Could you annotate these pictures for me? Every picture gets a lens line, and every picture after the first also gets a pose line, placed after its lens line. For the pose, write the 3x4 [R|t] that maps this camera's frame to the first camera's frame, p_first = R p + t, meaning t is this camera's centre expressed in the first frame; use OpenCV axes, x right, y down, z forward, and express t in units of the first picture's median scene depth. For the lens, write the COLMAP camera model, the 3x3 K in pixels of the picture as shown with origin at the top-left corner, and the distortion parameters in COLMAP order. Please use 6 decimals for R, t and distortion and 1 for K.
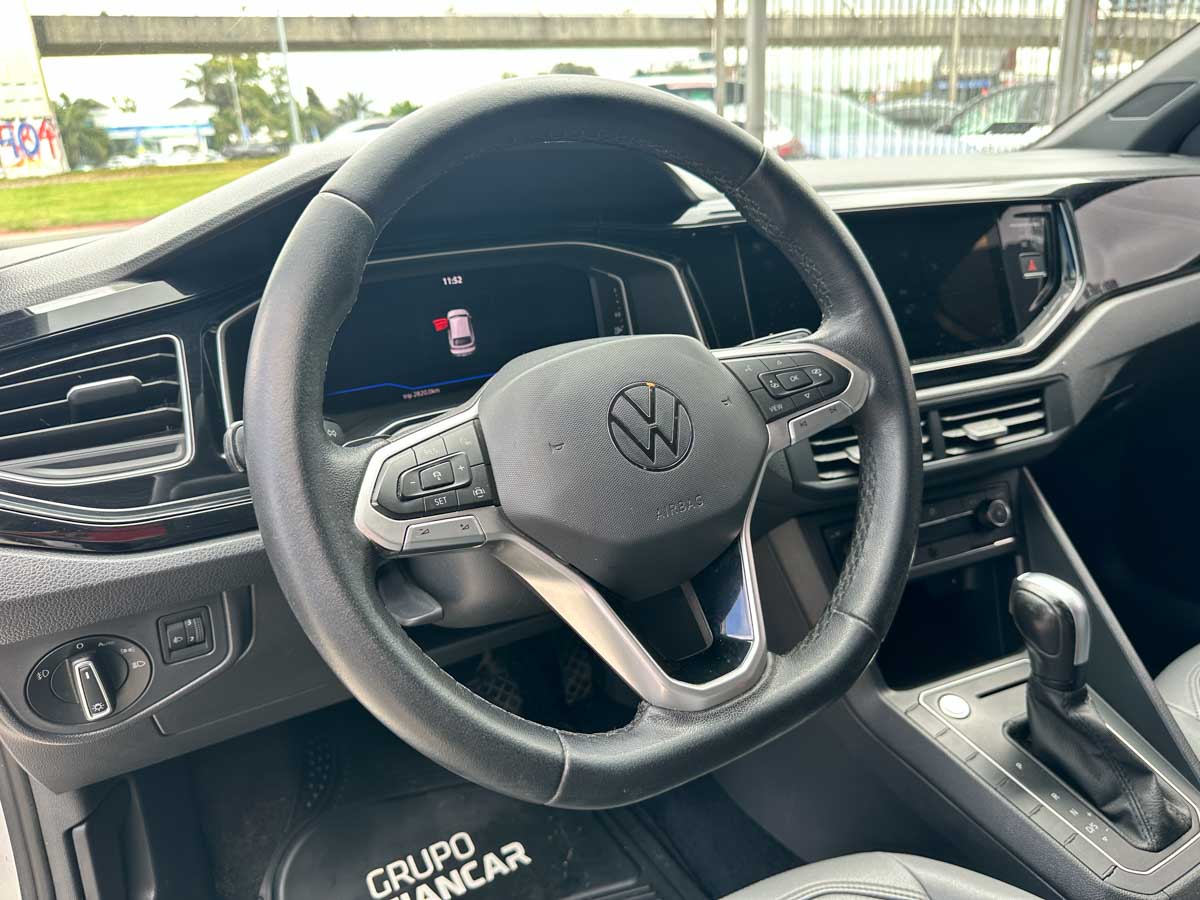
lens RADIAL K [[876.2, 0, 614.5], [0, 876.2, 428.6], [0, 0, 1]] dist [-0.006850, -0.009440]
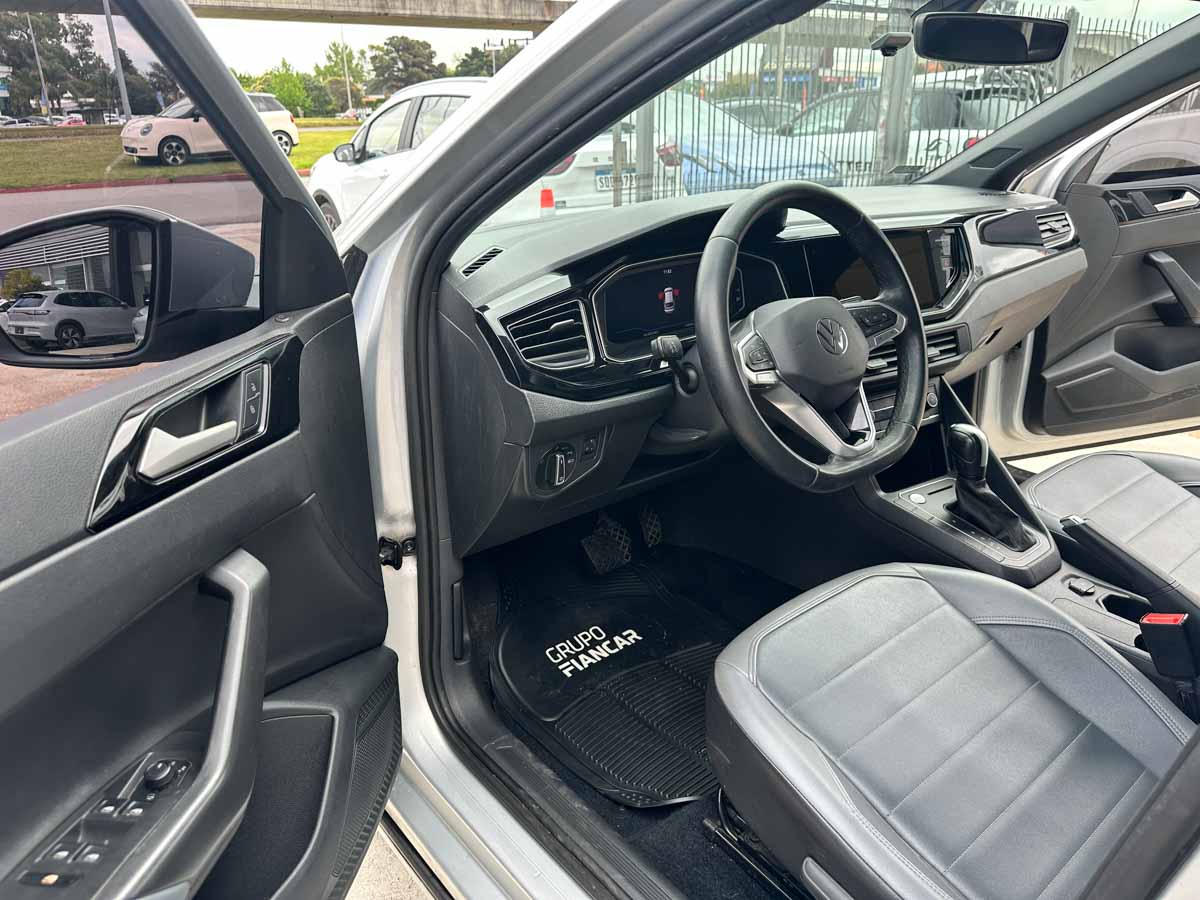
lens RADIAL K [[854.4, 0, 601.4], [0, 854.4, 438.8], [0, 0, 1]] dist [0.032241, -0.030271]
pose [[0.986225, -0.025222, 0.163472, -0.416819], [0.019579, 0.999158, 0.036041, 0.076616], [-0.164244, -0.032344, 0.985889, -0.508174]]
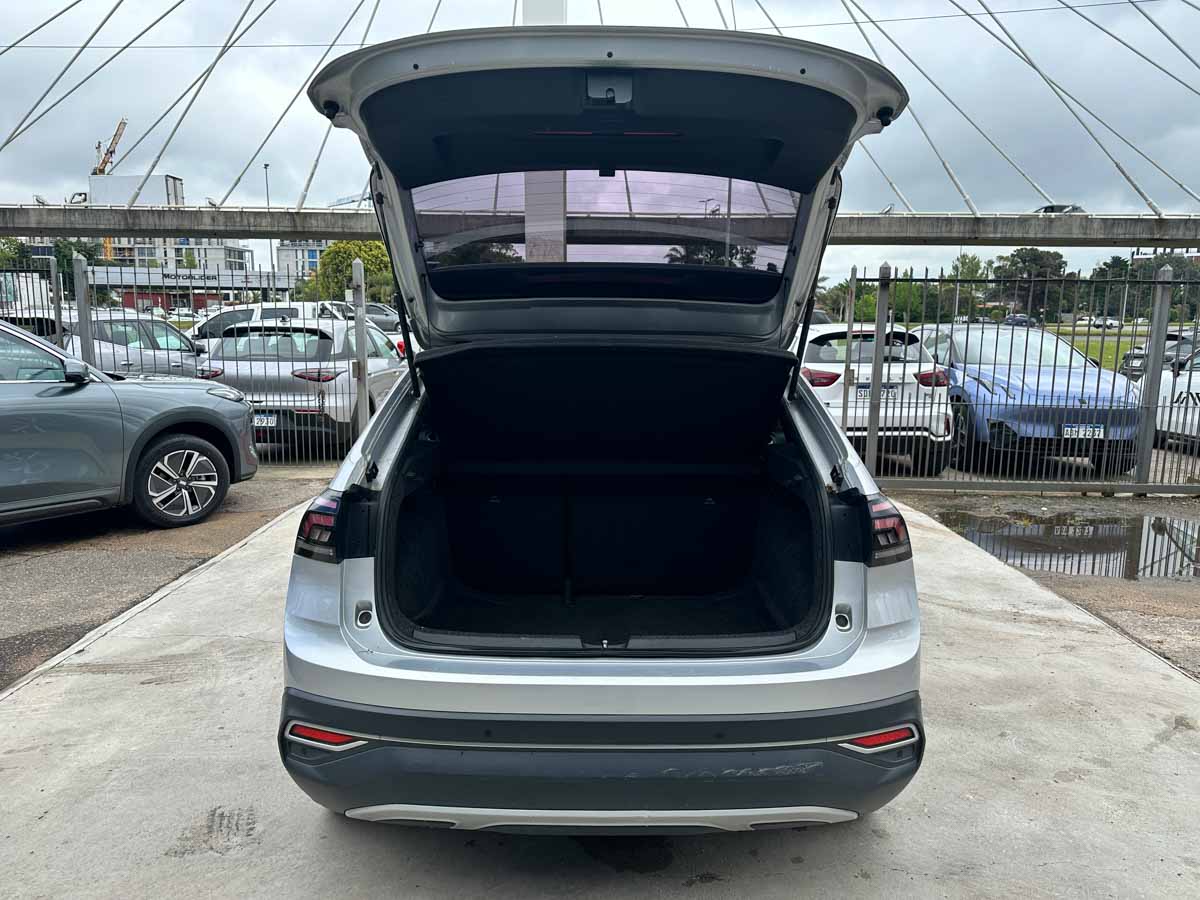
lens RADIAL K [[854.4, 0, 601.4], [0, 854.4, 438.8], [0, 0, 1]] dist [0.032241, -0.030271]
pose [[0.869522, 0.137300, -0.474425, 2.605767], [-0.215298, 0.969882, -0.113909, 0.545150], [0.444497, 0.201190, 0.872895, -3.465076]]
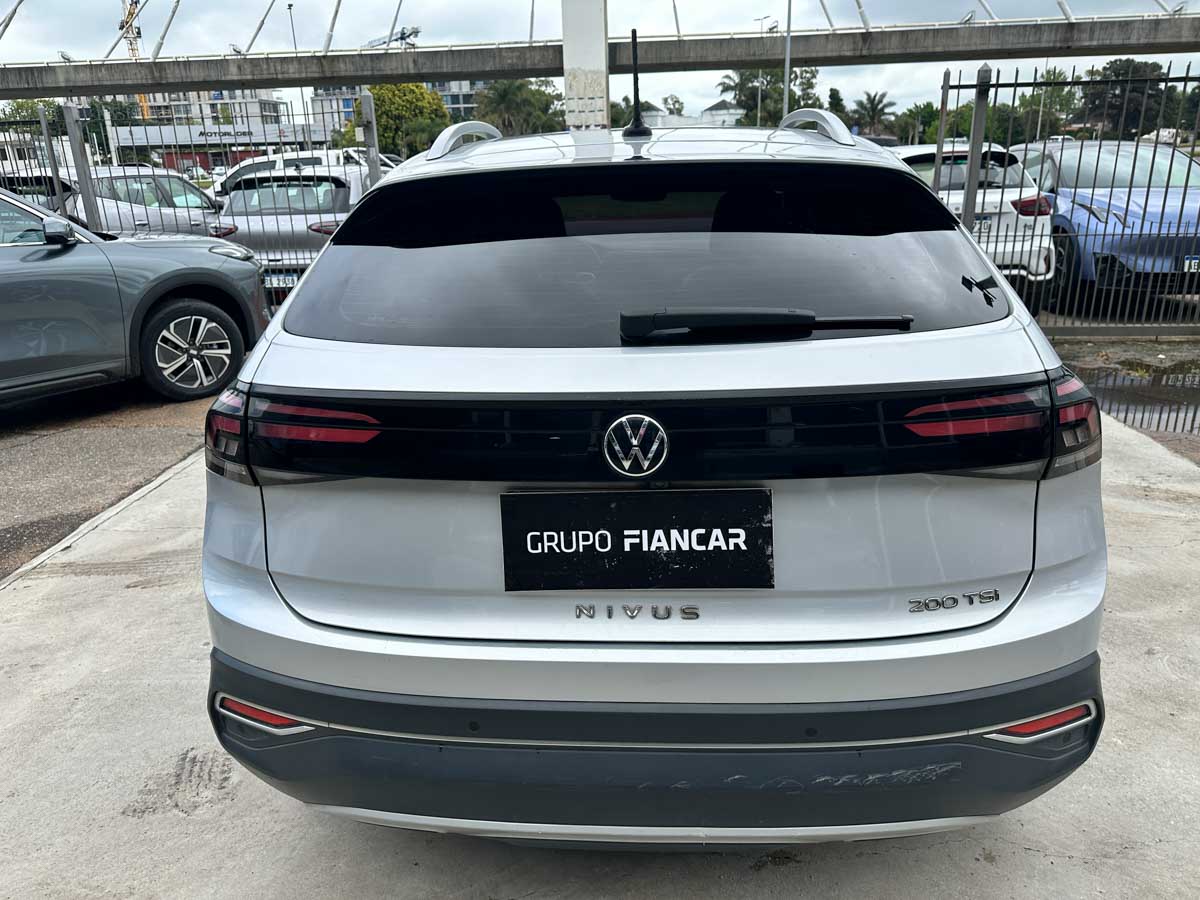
lens RADIAL K [[860.8, 0, 588.5], [0, 860.8, 444.6], [0, 0, 1]] dist [0.003805, -0.003892]
pose [[0.836891, 0.204654, -0.507671, 2.300345], [-0.193766, 0.978184, 0.074907, 0.451493], [0.511925, 0.035681, 0.858289, -2.834194]]
